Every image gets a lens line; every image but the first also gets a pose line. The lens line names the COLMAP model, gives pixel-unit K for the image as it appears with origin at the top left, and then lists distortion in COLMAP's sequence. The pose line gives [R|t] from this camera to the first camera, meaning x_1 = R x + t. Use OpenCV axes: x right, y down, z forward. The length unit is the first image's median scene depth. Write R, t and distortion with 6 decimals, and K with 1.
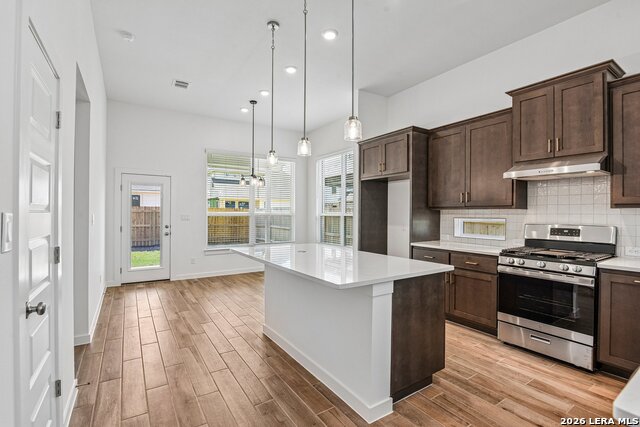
lens RADIAL K [[297.3, 0, 316.8], [0, 297.3, 213.1], [0, 0, 1]] dist [0.020746, -0.000250]
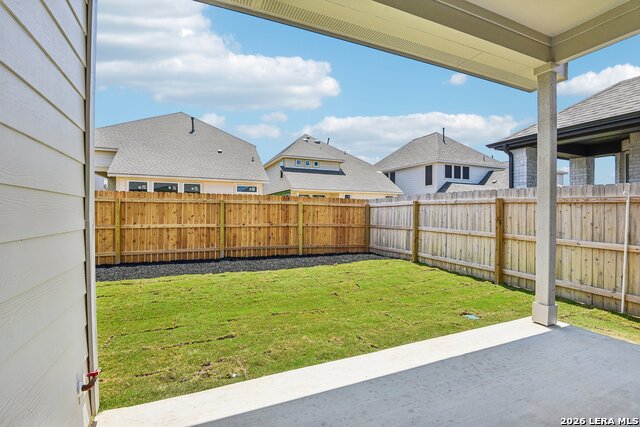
lens RADIAL K [[297.3, 0, 316.2], [0, 297.3, 213.4], [0, 0, 1]] dist [0.020746, -0.000250]
pose [[0.986848, -0.003228, -0.161621, -0.245836], [0.004048, 0.999981, 0.004743, 0.014363], [0.161603, -0.005335, 0.986841, 0.416389]]
